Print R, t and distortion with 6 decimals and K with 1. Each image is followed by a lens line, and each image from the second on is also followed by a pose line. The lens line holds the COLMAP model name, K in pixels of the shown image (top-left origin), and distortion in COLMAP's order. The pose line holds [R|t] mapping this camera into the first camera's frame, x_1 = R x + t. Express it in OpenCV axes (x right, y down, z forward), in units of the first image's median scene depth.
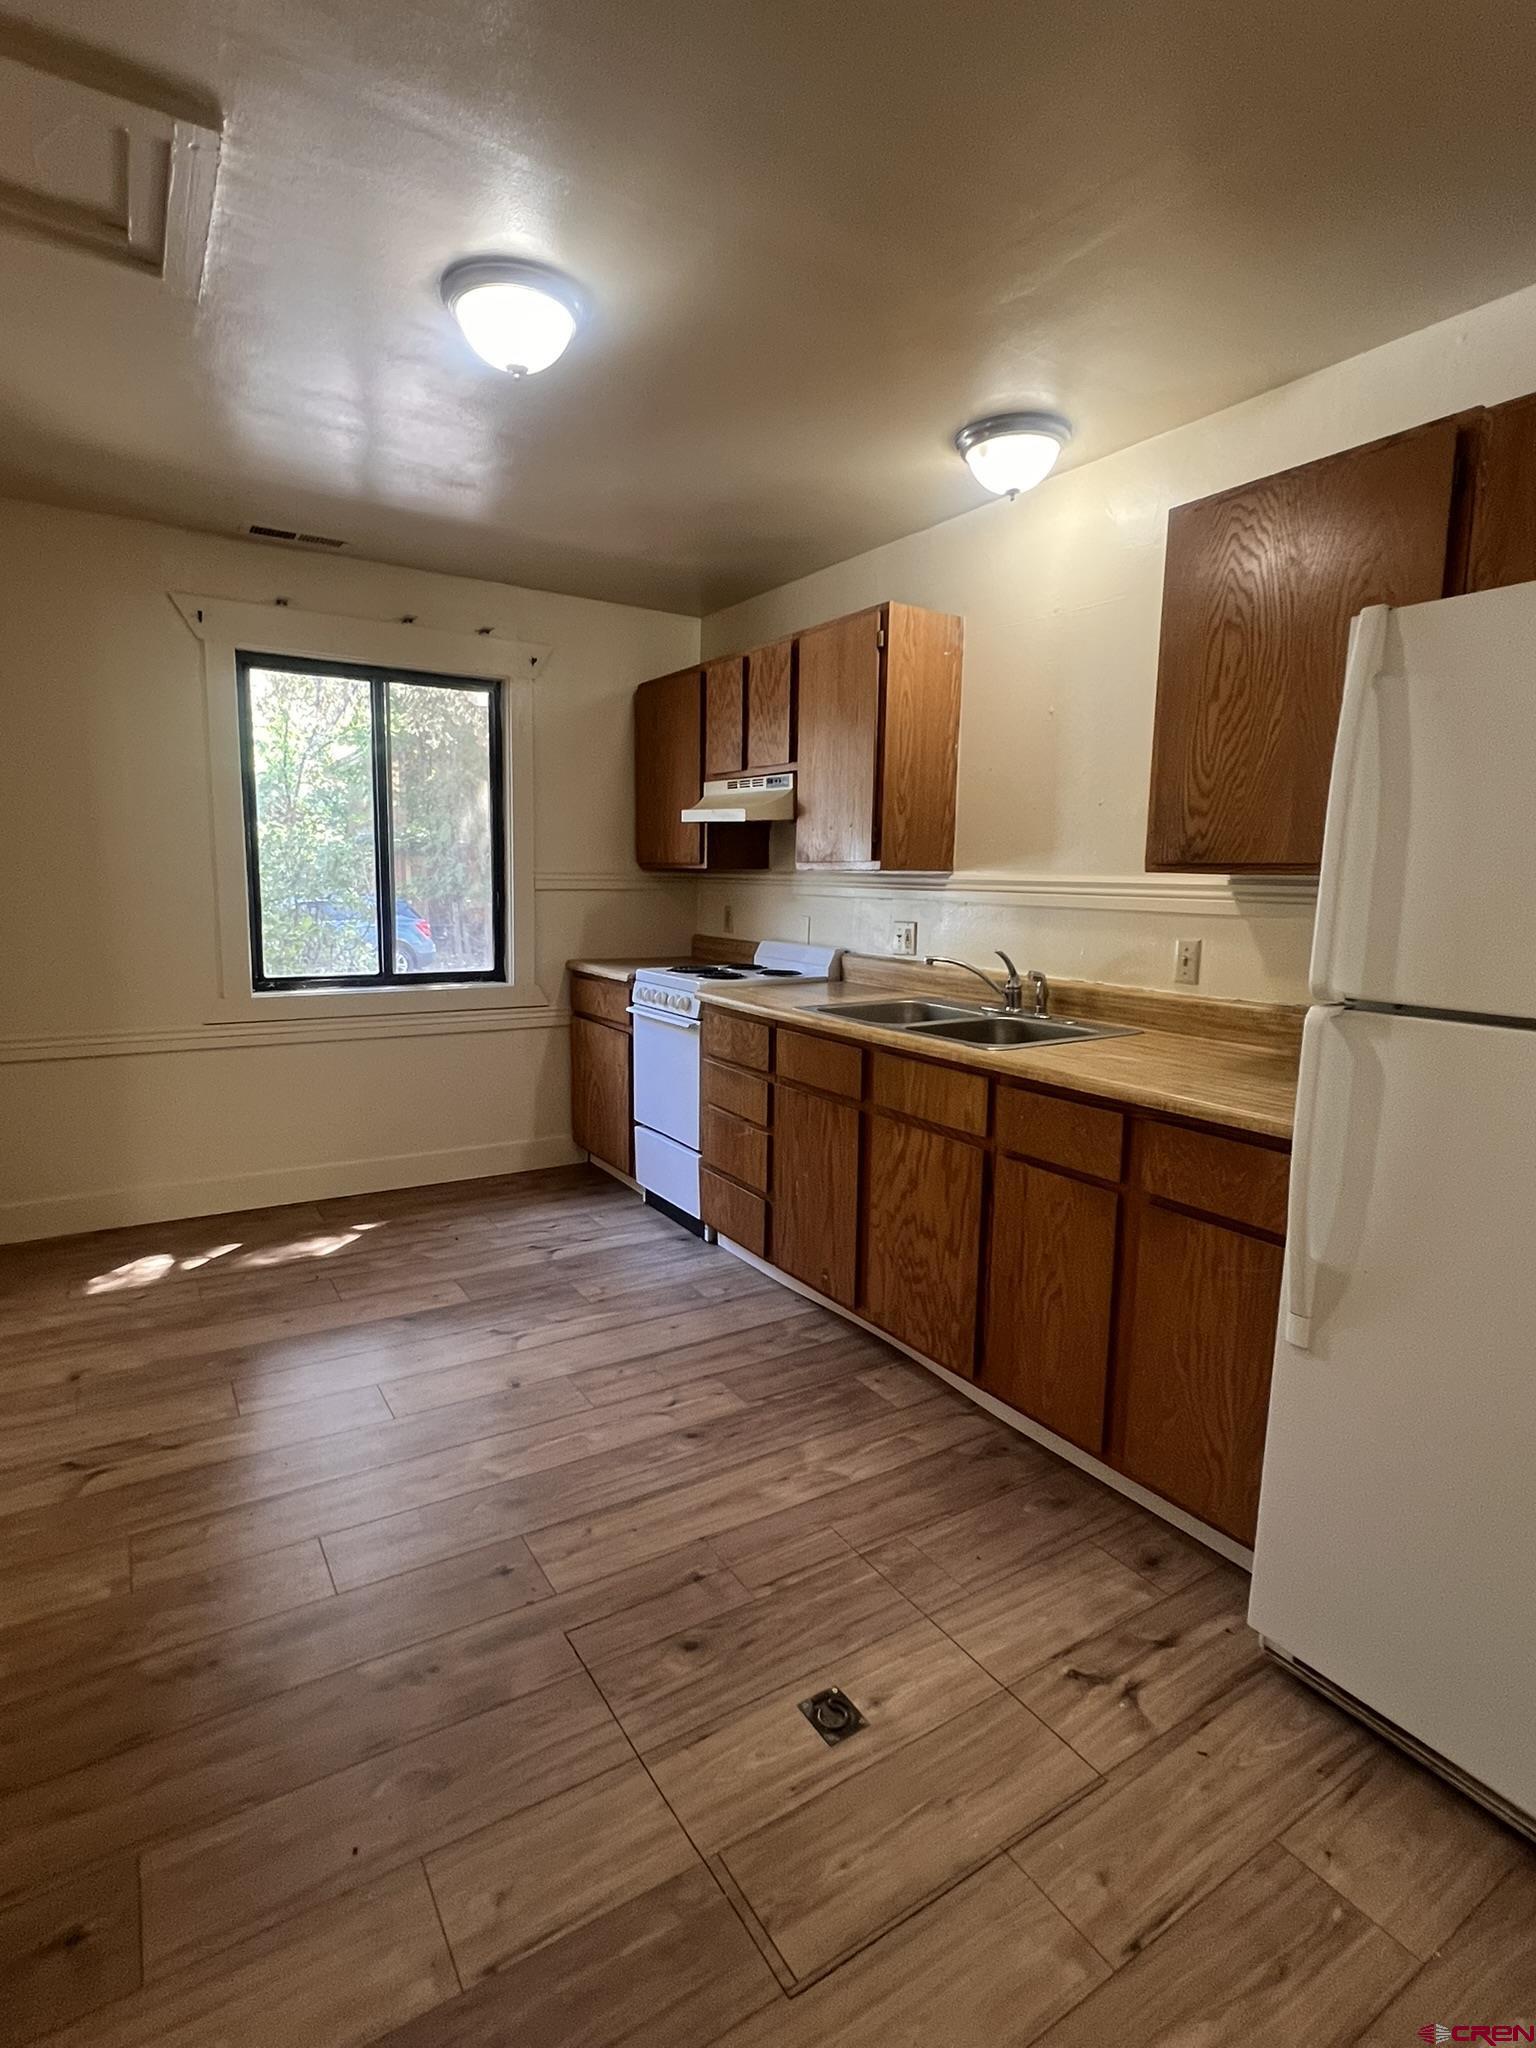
lens RADIAL K [[1020.0, 0, 757.2], [0, 1020.0, 1022.1], [0, 0, 1]] dist [-0.007609, -0.001964]
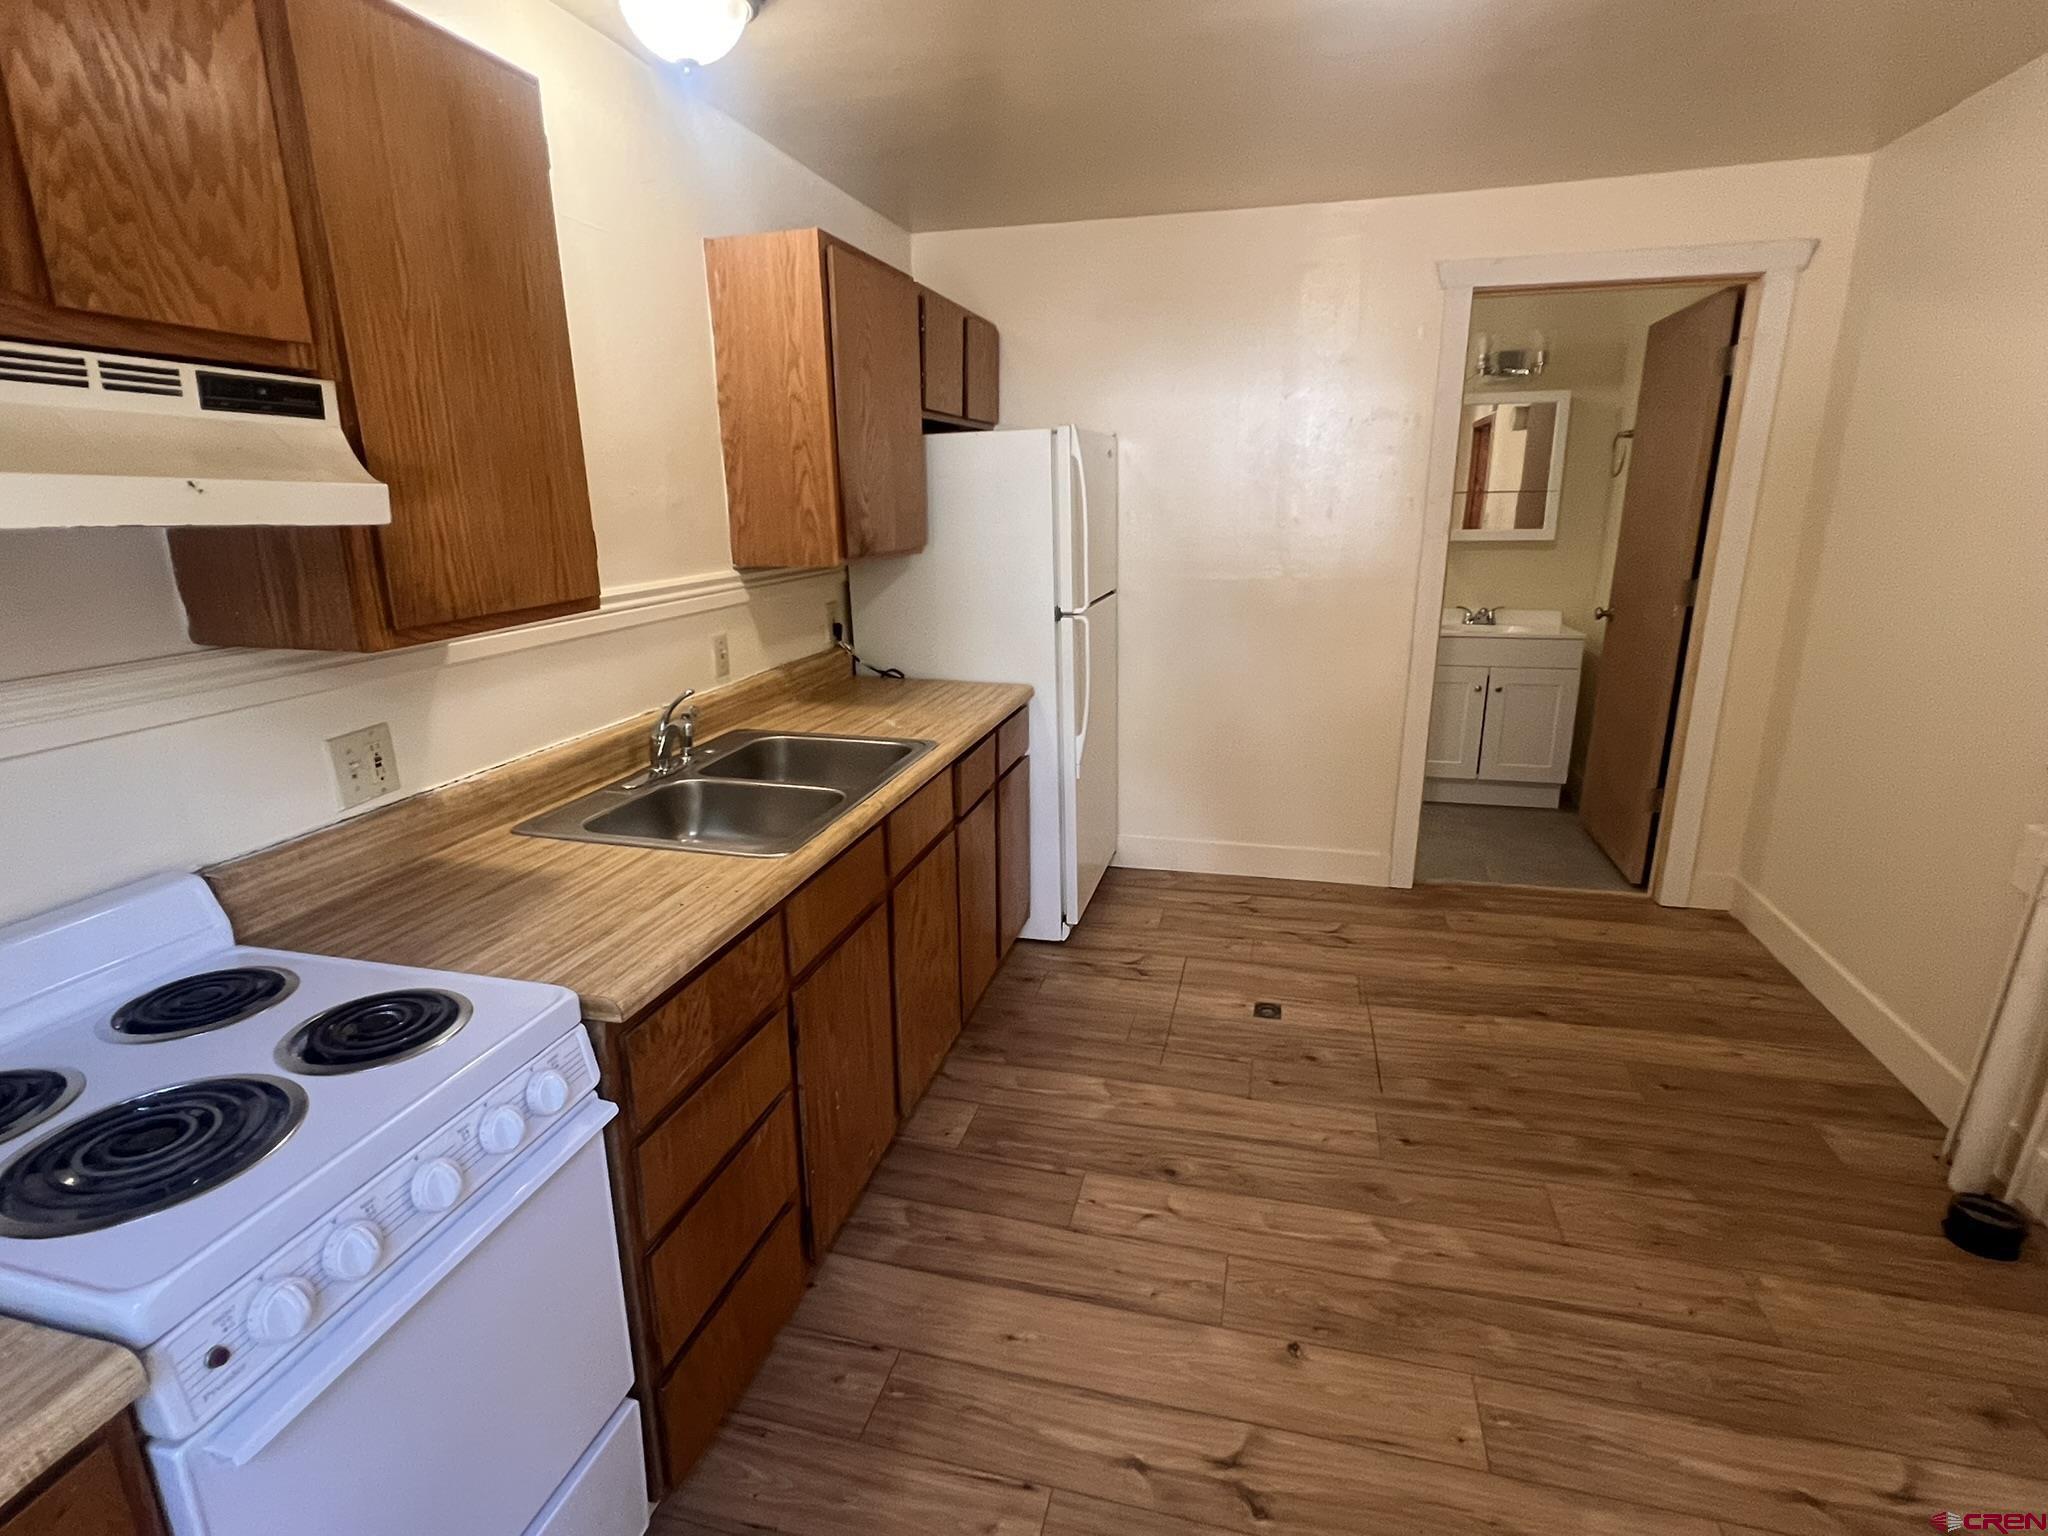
lens RADIAL K [[1020.0, 0, 1017.2], [0, 1020.0, 769.2], [0, 0, 1]] dist [-0.007609, -0.001964]
pose [[-0.682170, -0.202329, 0.702643, -0.537582], [0.106220, 0.923338, 0.369004, -0.306971], [-0.723437, 0.326358, -0.608382, 1.480284]]
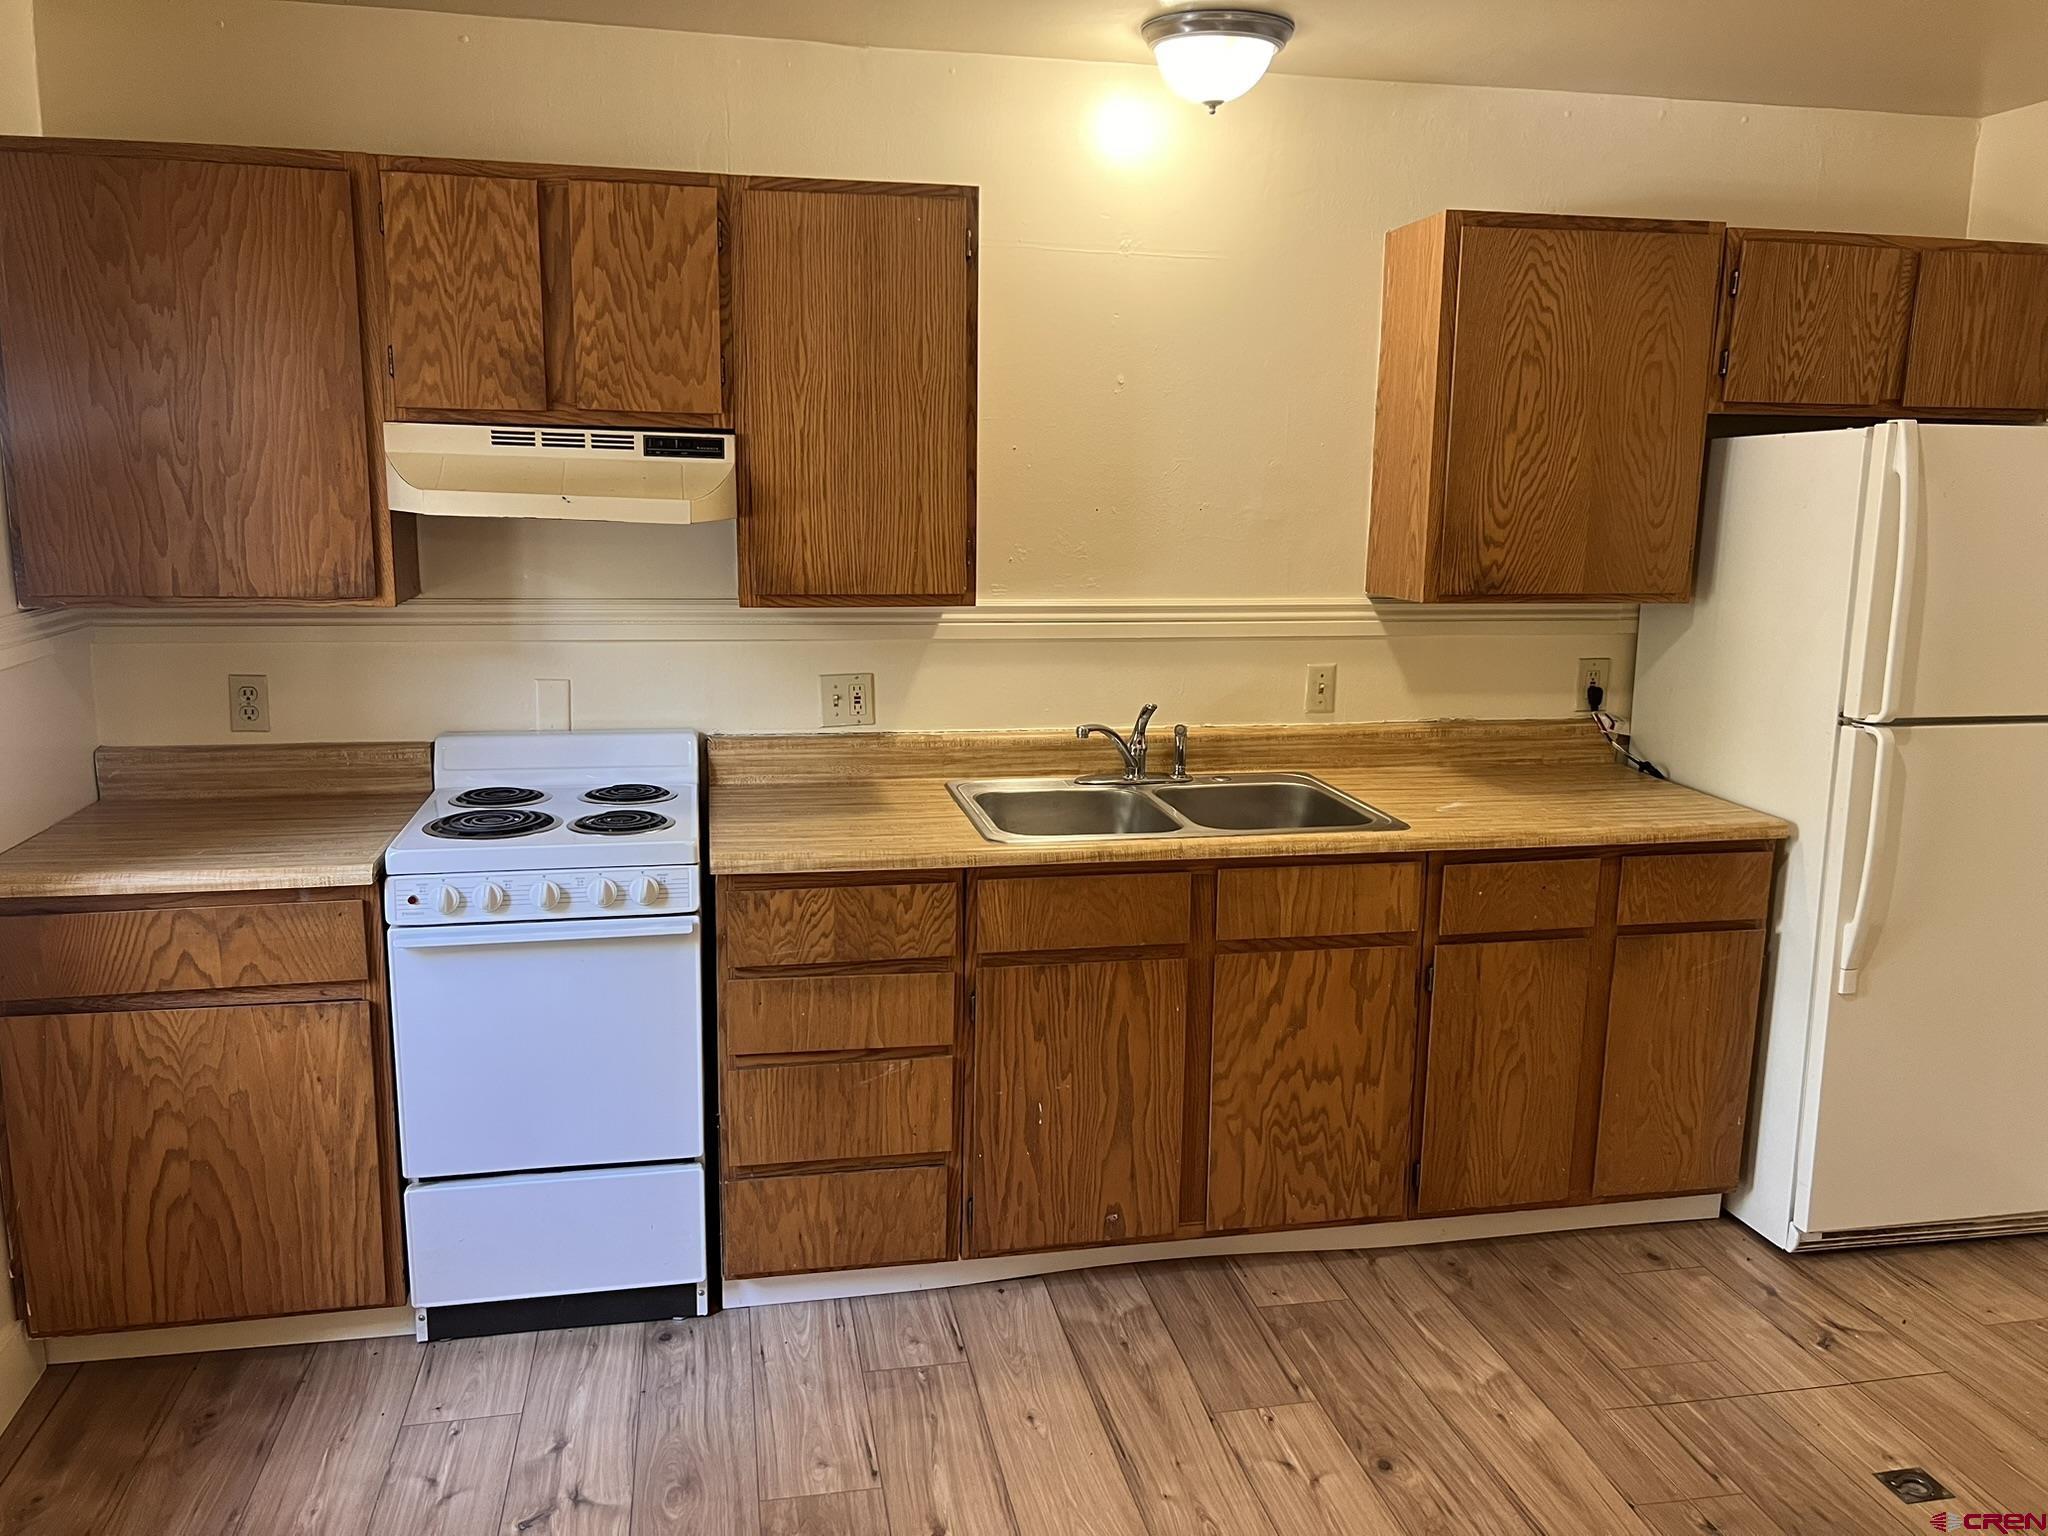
lens RADIAL K [[1554.8, 0, 1013.4], [0, 1554.8, 774.2], [0, 0, 1]] dist [0.037217, -0.040156]
pose [[0.357764, -0.188550, 0.914579, -0.980933], [0.128026, 0.980059, 0.151968, -0.236151], [-0.924994, 0.062721, 0.374769, 0.756538]]
